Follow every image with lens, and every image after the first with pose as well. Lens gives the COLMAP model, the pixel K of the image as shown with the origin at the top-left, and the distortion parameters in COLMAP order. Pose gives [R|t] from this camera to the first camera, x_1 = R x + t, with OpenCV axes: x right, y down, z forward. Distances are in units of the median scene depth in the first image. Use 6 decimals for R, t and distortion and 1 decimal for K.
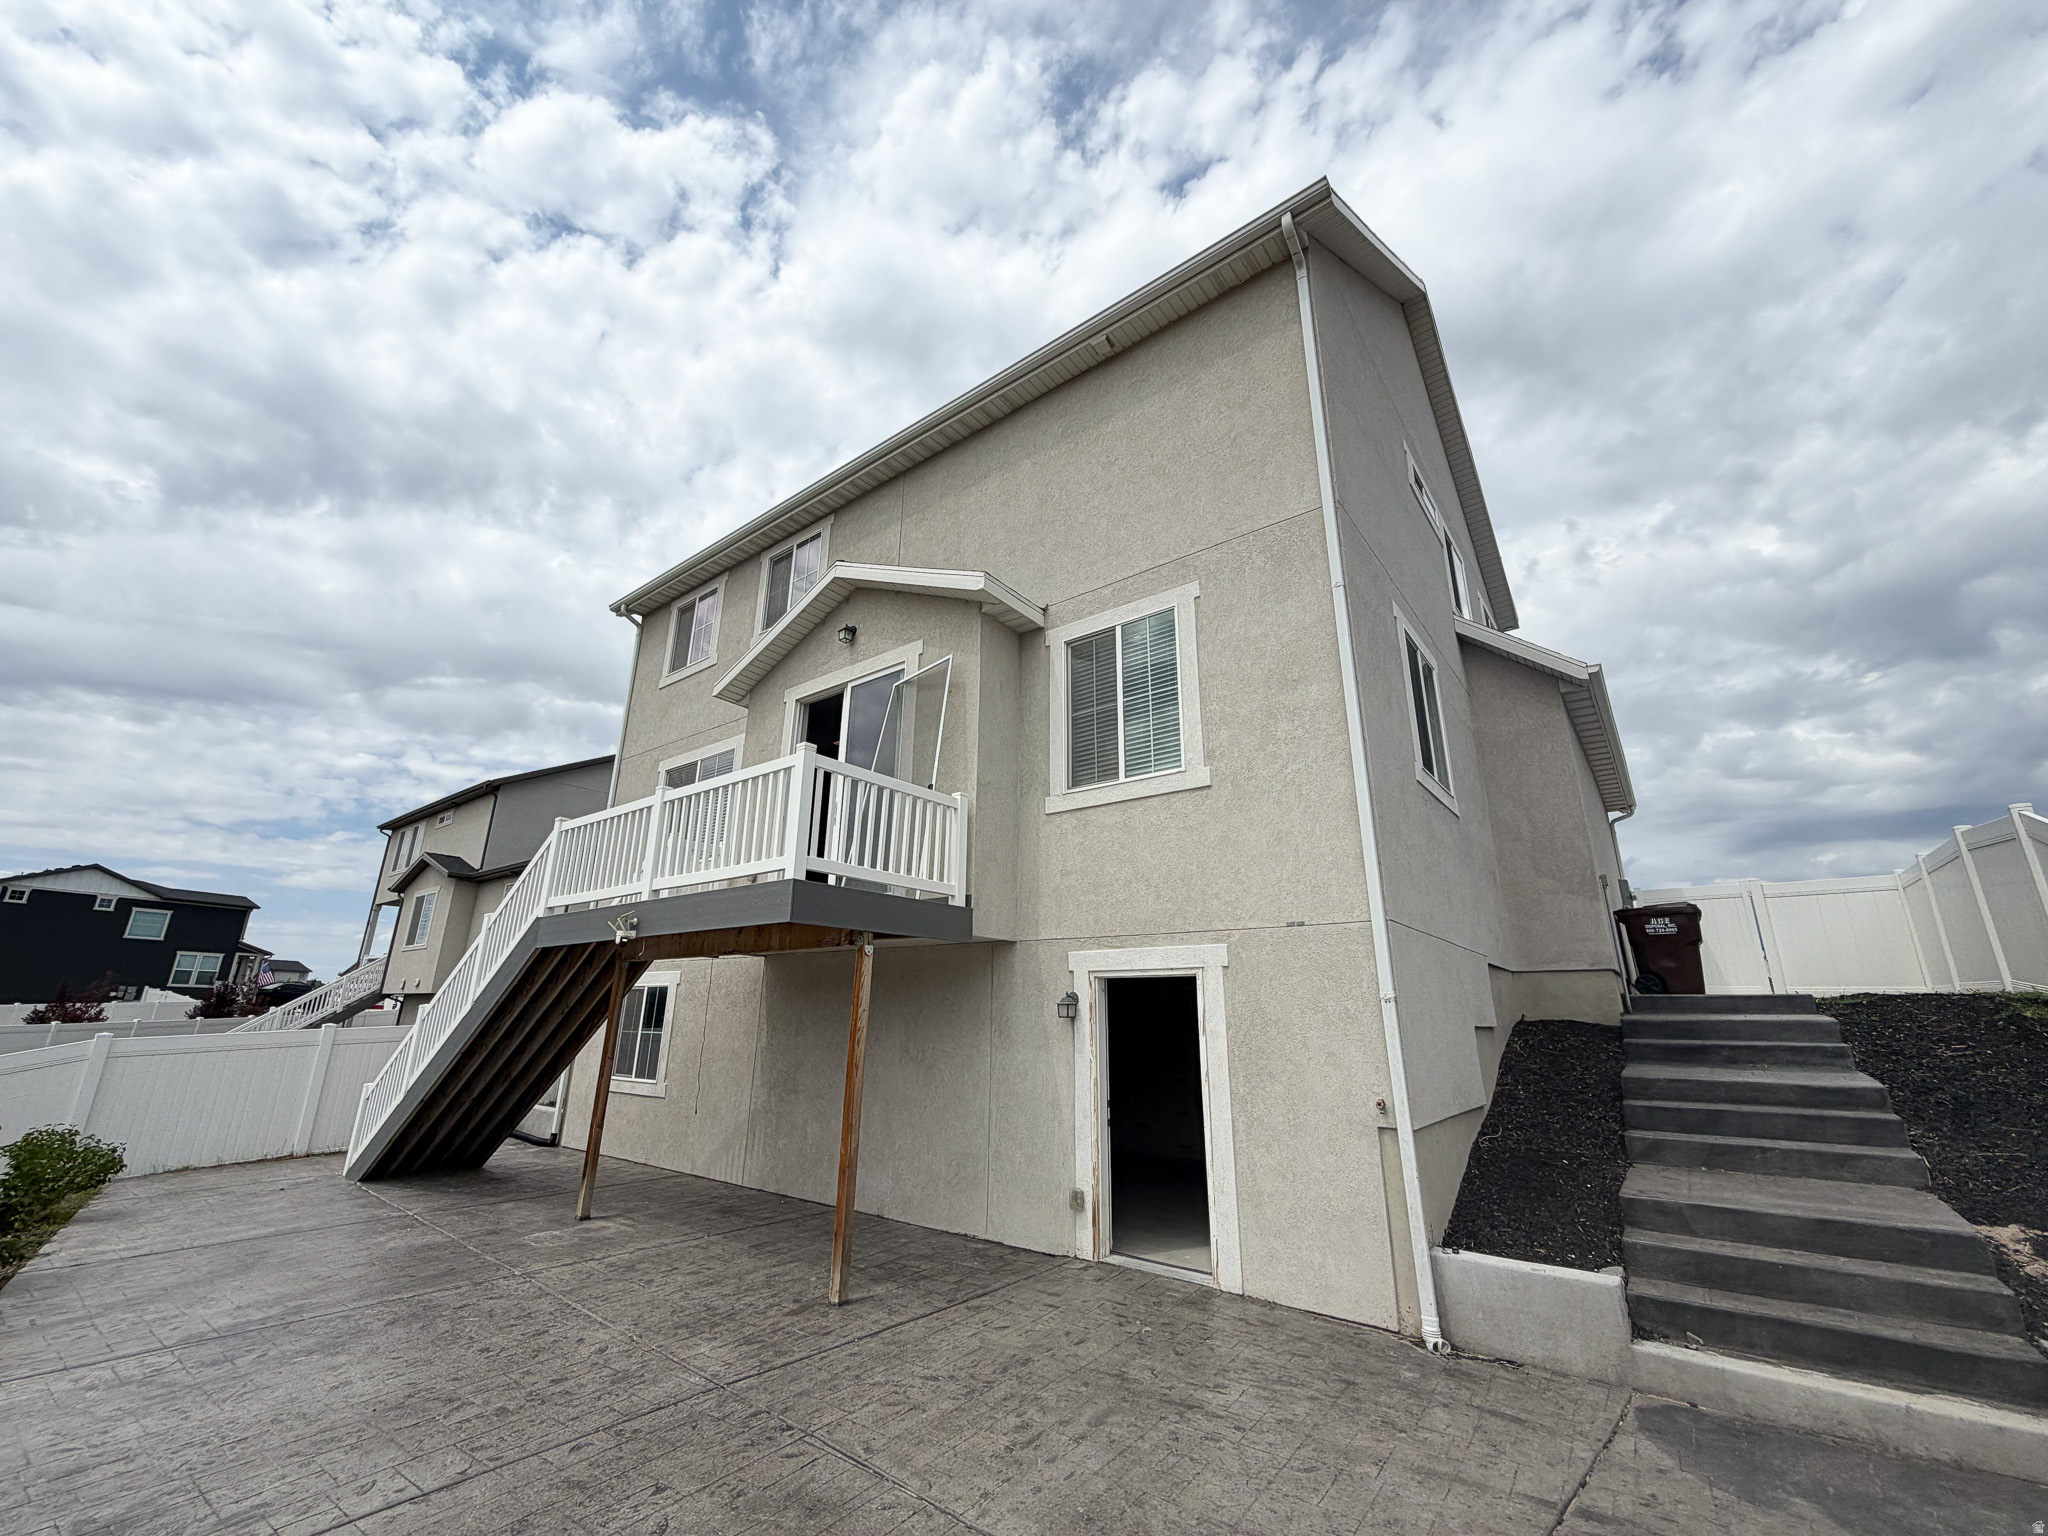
lens RADIAL K [[813.5, 0, 1020.4], [0, 813.5, 768.0], [0, 0, 1]] dist [0.001162, -0.000003]
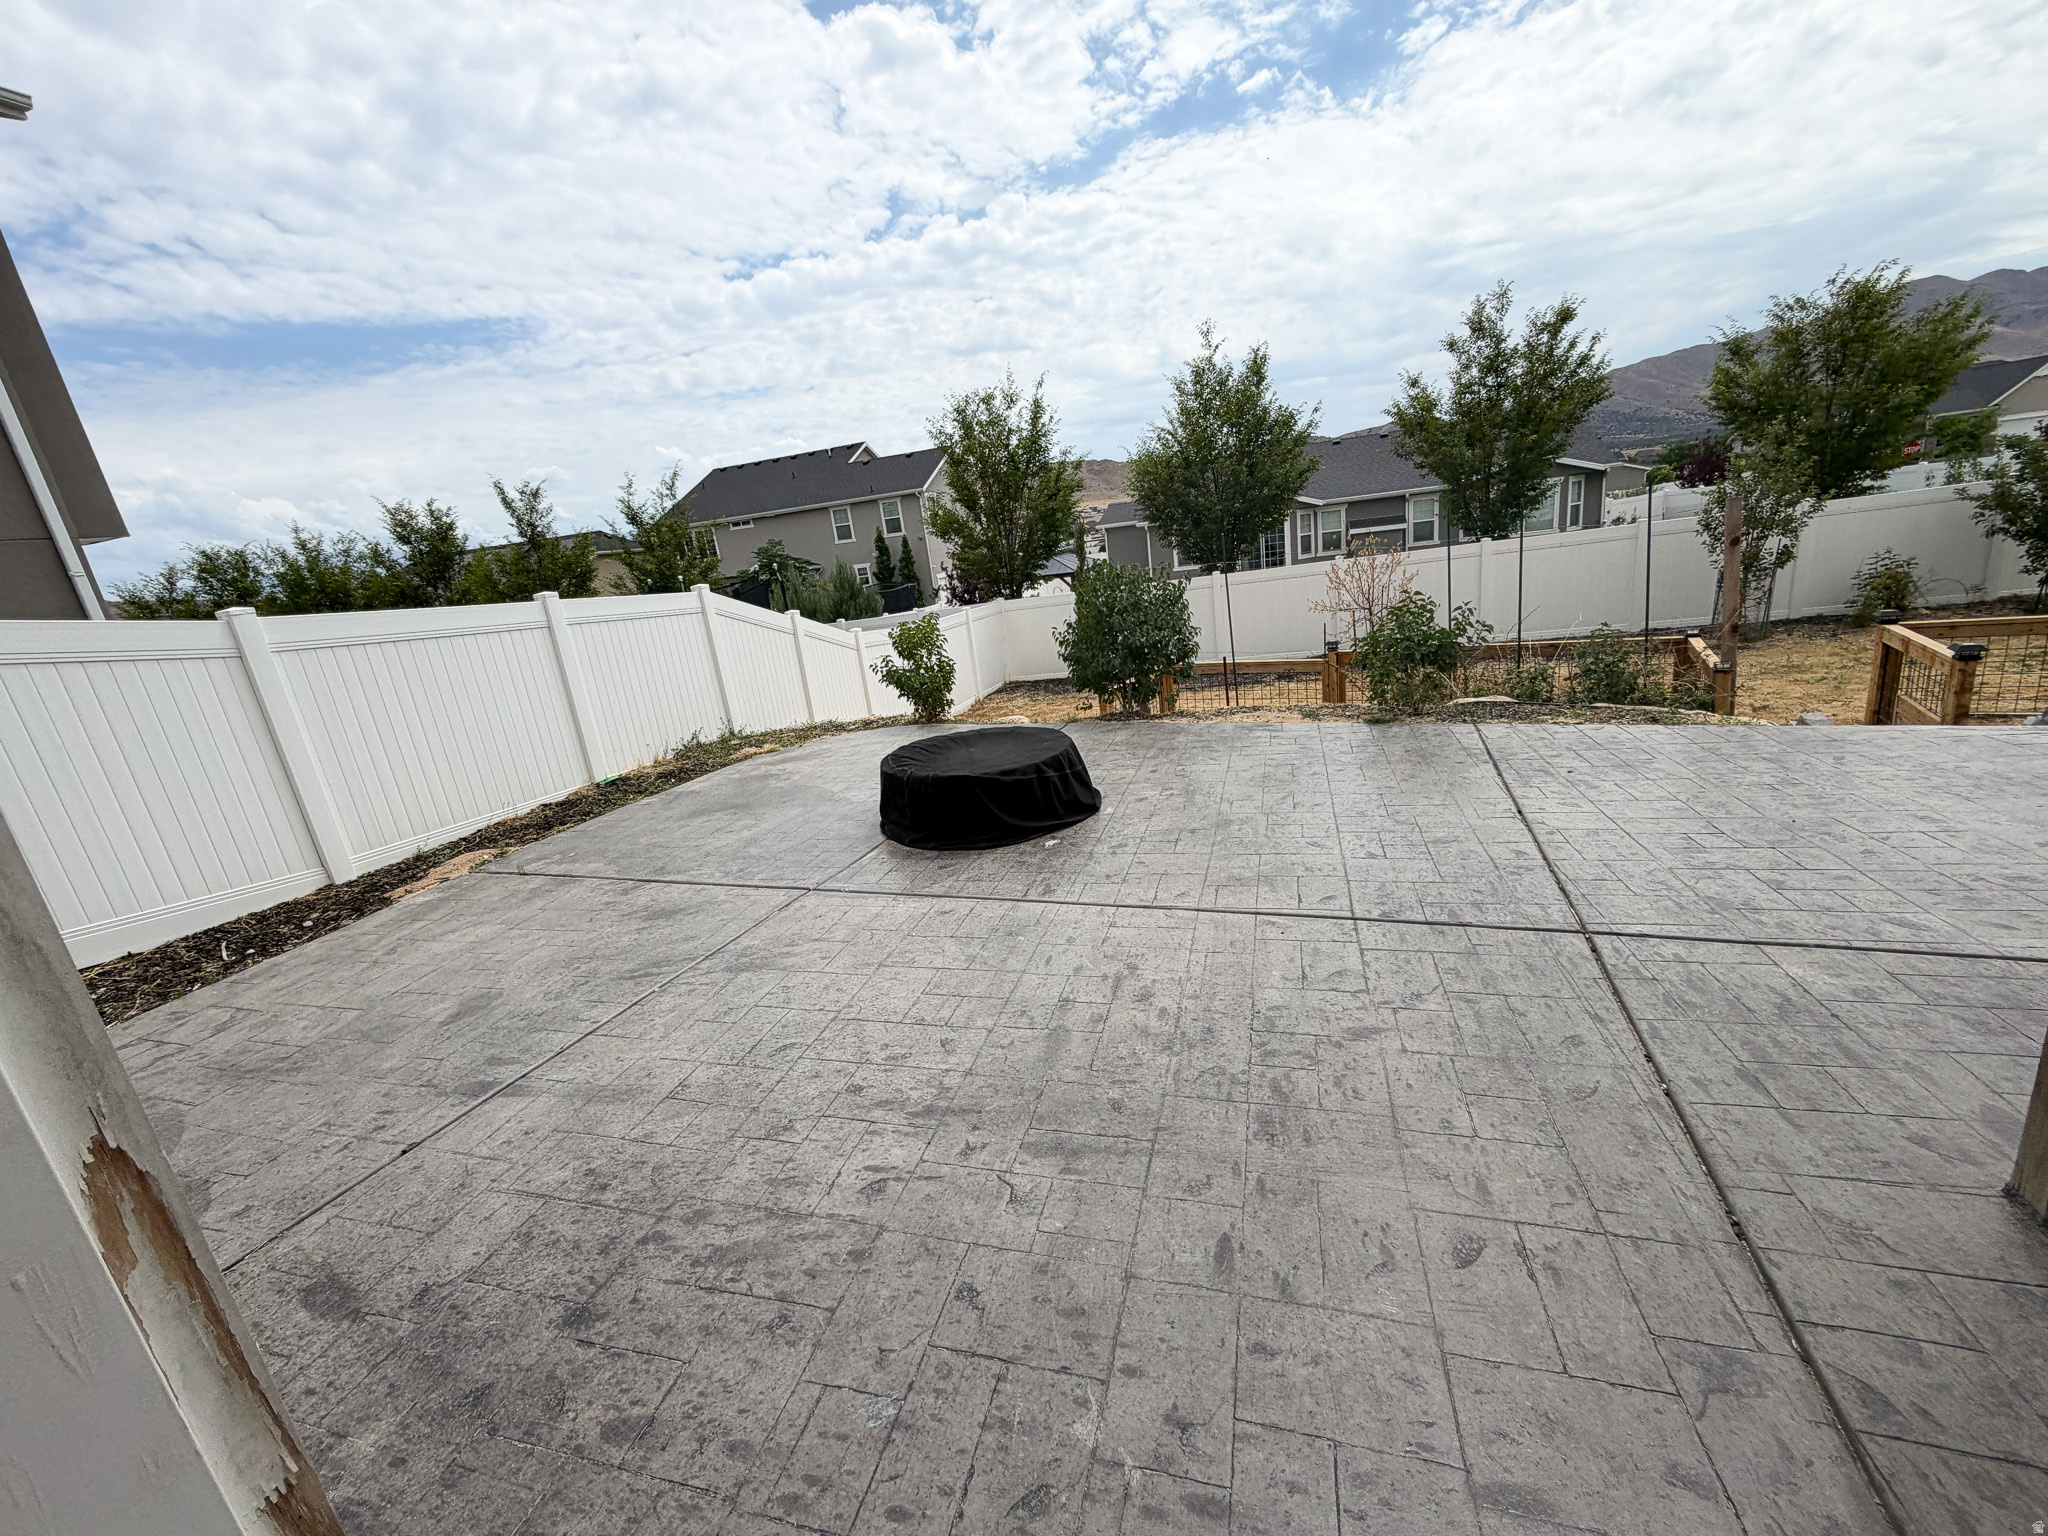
lens RADIAL K [[813.5, 0, 1020.4], [0, 813.5, 768.0], [0, 0, 1]] dist [0.001162, -0.000003]
pose [[-0.936948, 0.189147, -0.293856, 0.273650], [0.202581, 0.979140, -0.015677, 0.561292], [0.284761, -0.074219, -0.955721, 1.609012]]
